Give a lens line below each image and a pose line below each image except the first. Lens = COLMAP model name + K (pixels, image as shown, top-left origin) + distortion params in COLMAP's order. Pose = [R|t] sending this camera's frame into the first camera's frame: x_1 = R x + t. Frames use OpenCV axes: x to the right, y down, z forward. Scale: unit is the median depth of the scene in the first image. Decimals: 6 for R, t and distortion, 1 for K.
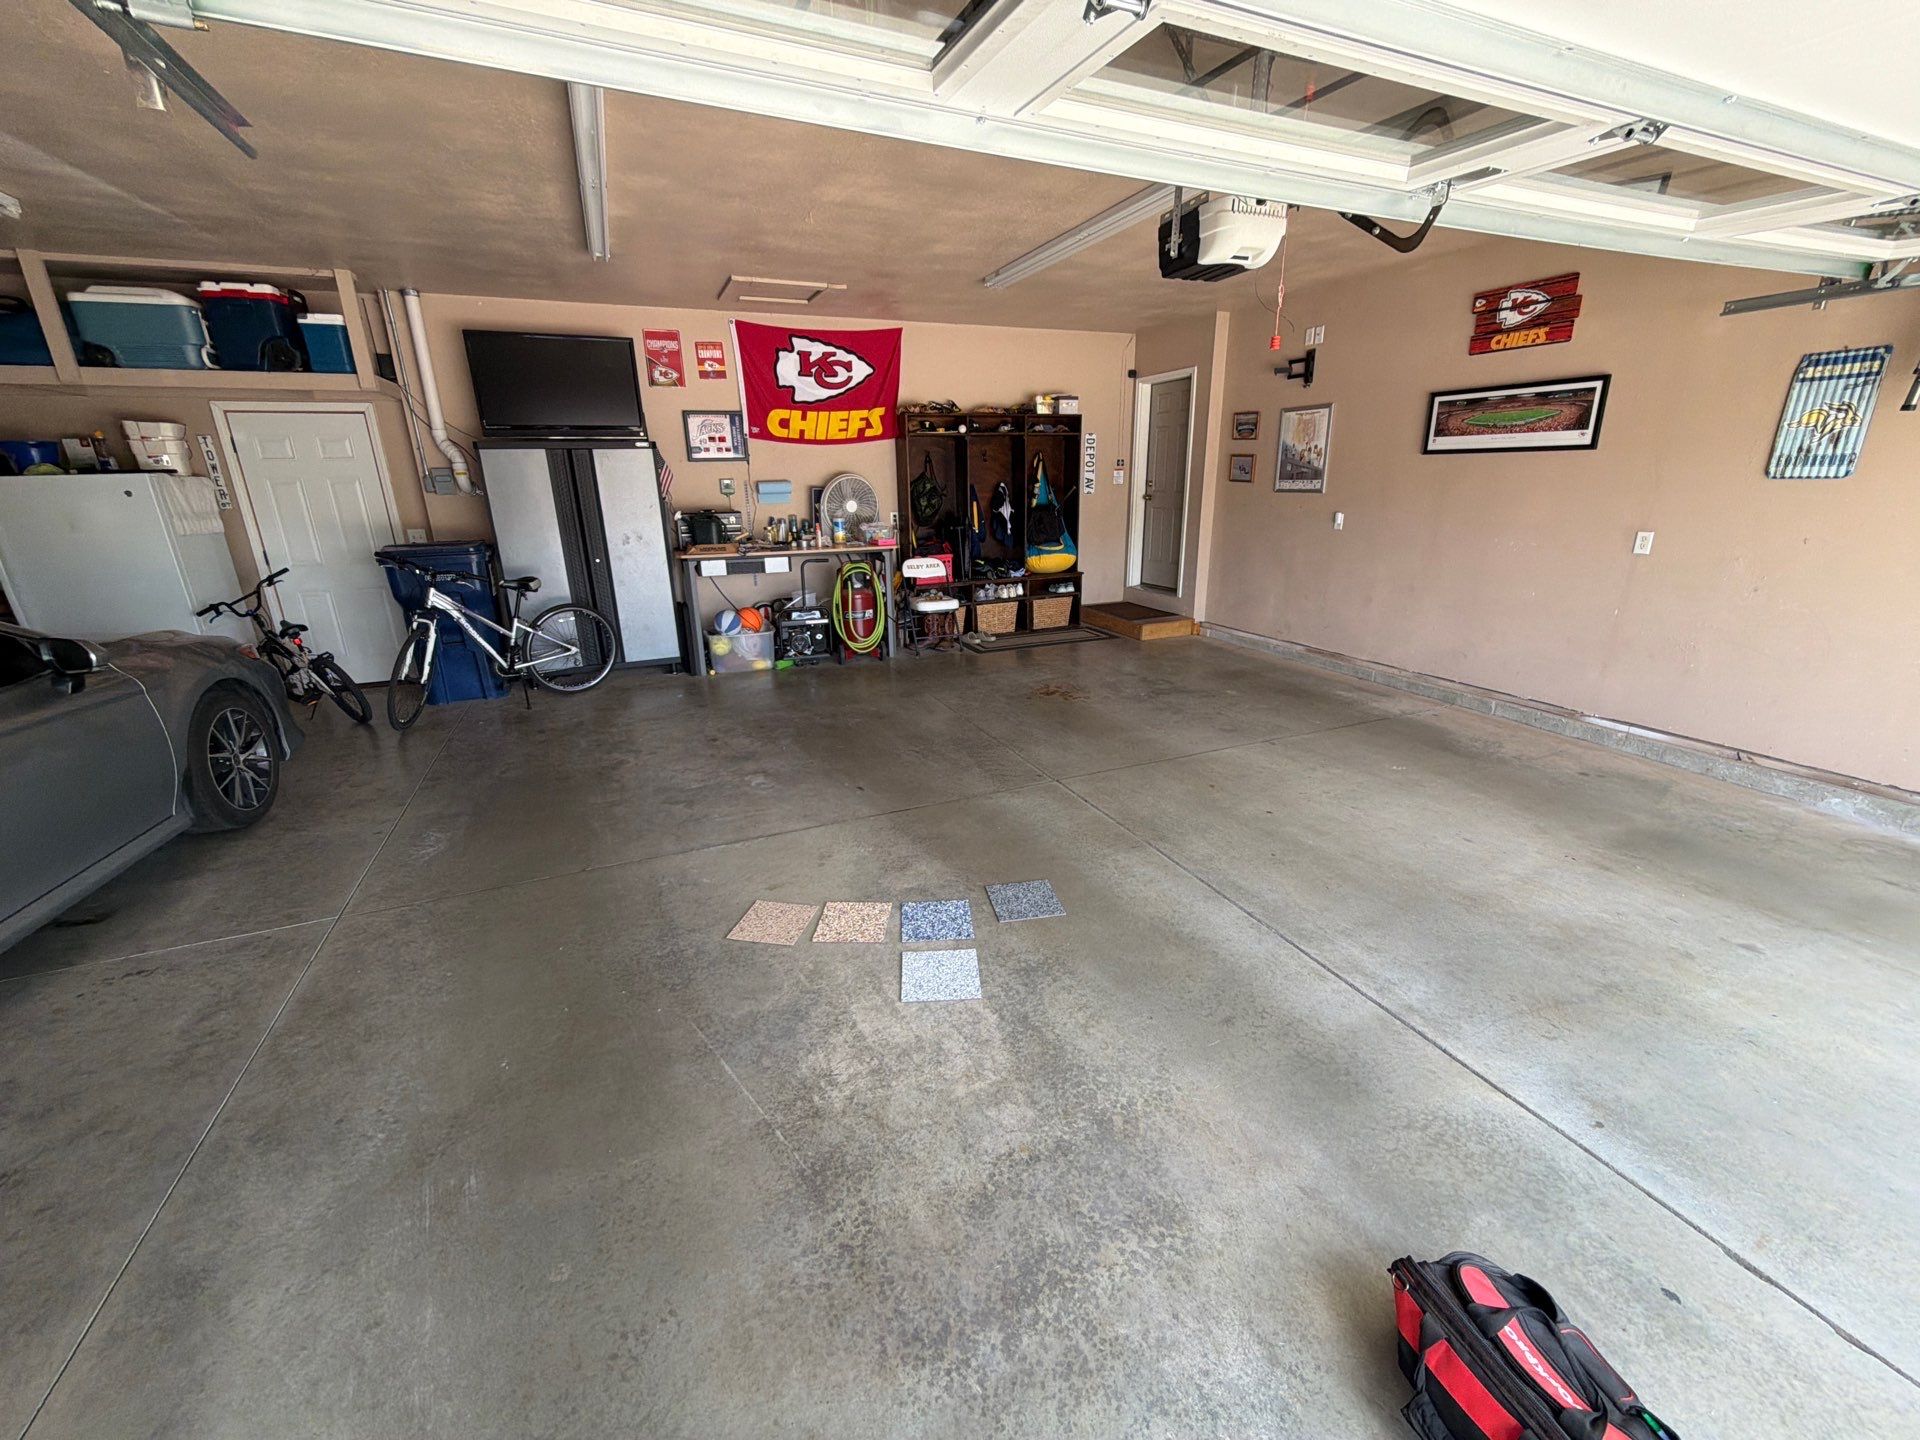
lens RADIAL K [[765.1, 0, 956.4], [0, 765.1, 721.0], [0, 0, 1]] dist [0.000645, -0.000283]
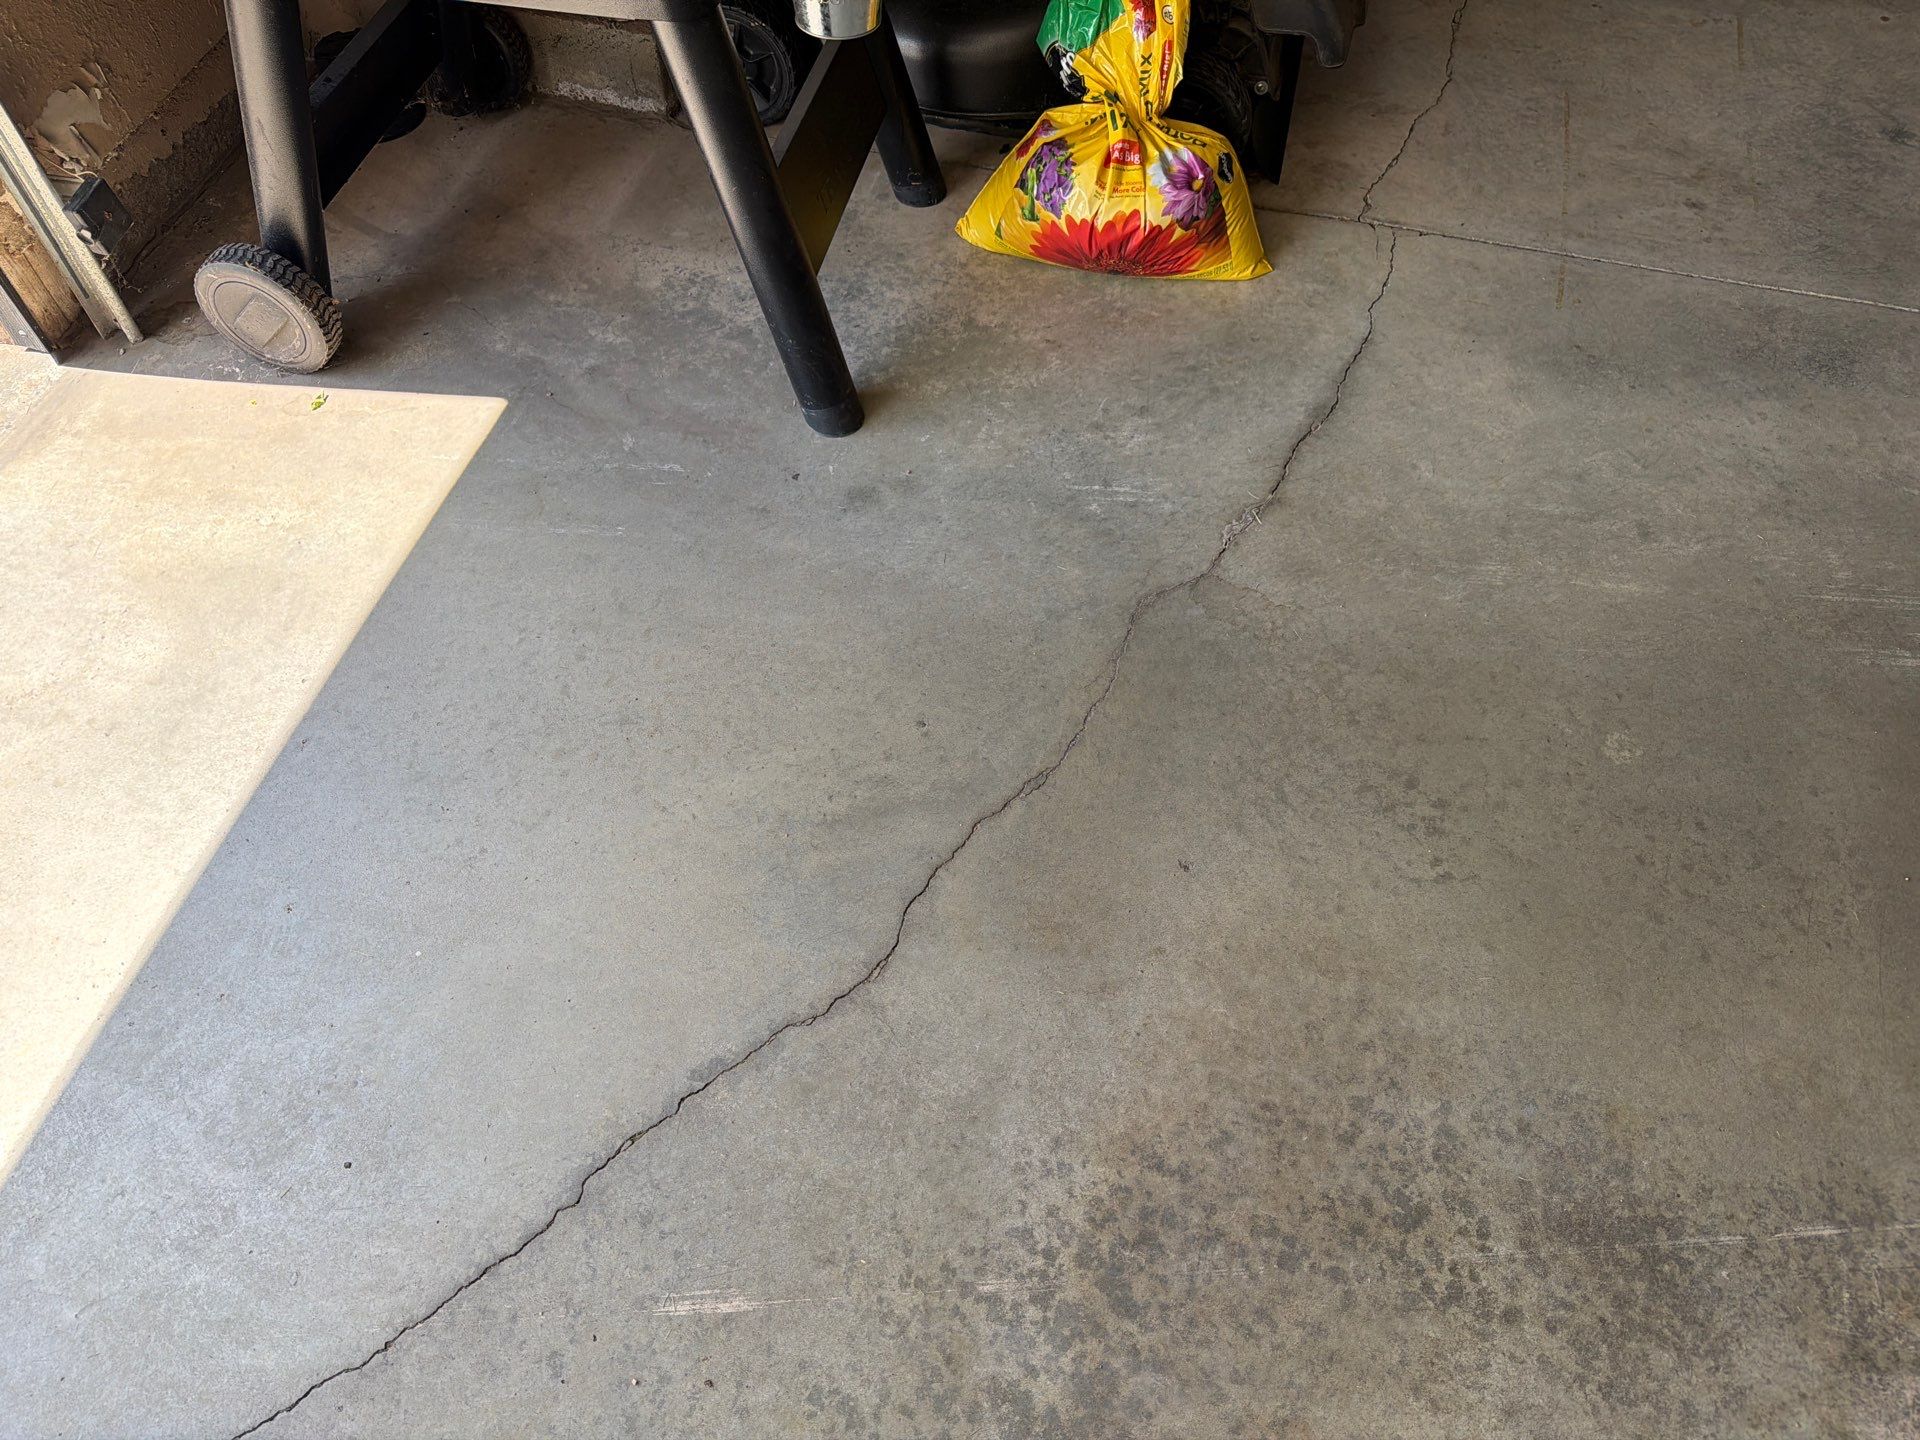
lens RADIAL K [[1354.2, 0, 960.0], [0, 1354.2, 720.0], [0, 0, 1]] dist [-0.000273, -0.002652]
pose [[-0.602037, 0.672508, -0.430447, 0.043253], [-0.248478, 0.354528, 0.901426, -0.002954], [0.758822, 0.649648, -0.046336, 0.209242]]
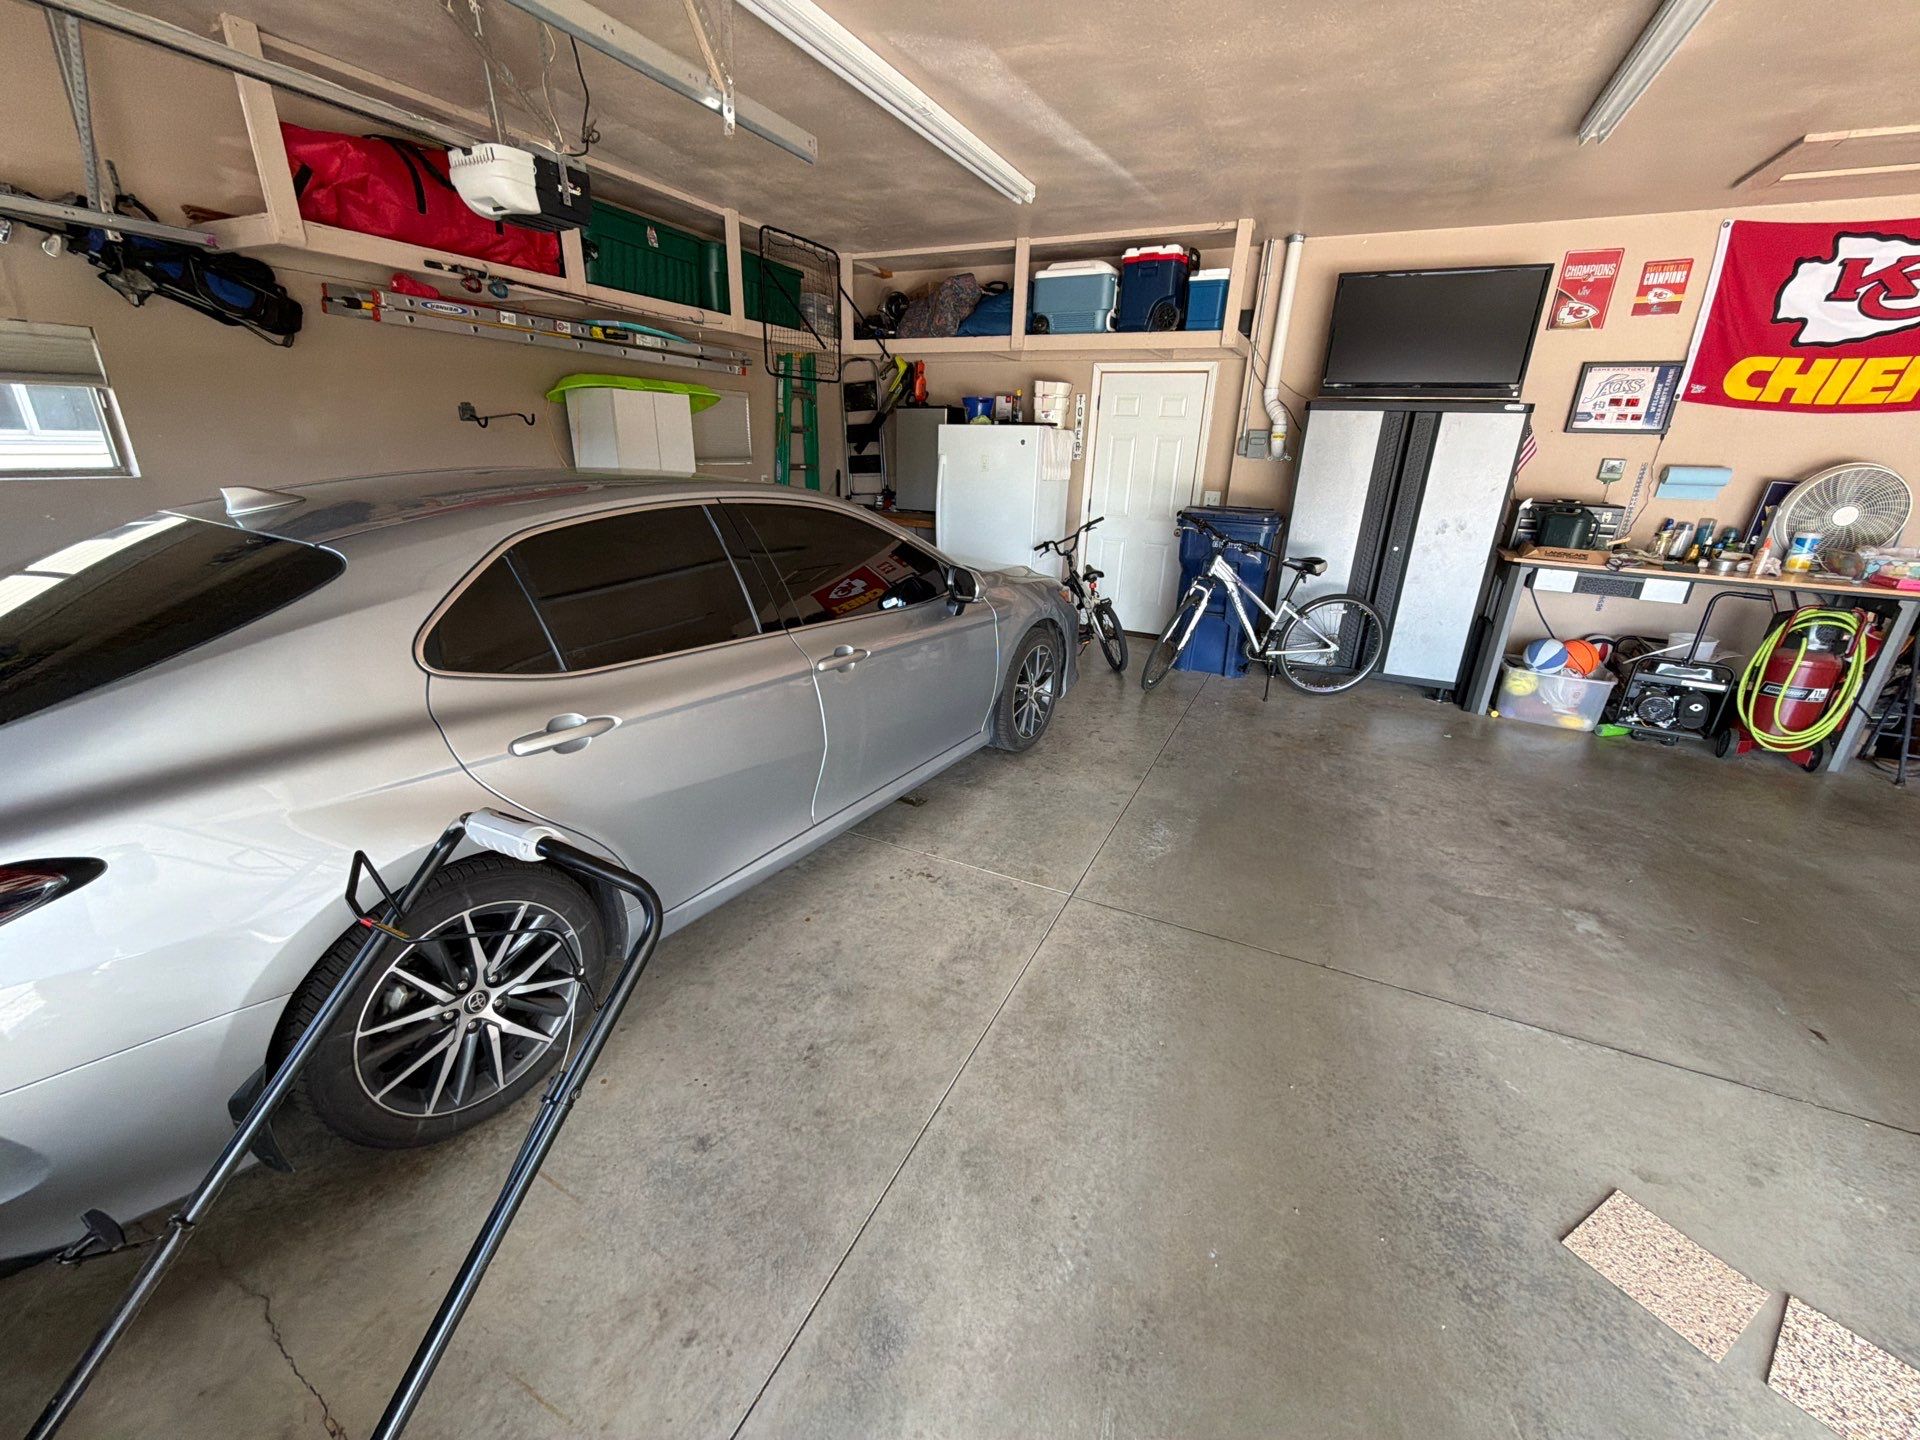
lens RADIAL K [[765.1, 0, 956.4], [0, 765.1, 721.0], [0, 0, 1]] dist [0.000645, -0.000283]
pose [[0.651394, 0.299015, -0.697335, -0.162213], [-0.273037, 0.949878, 0.152257, -0.032175], [0.707910, 0.091219, 0.700387, 0.111601]]
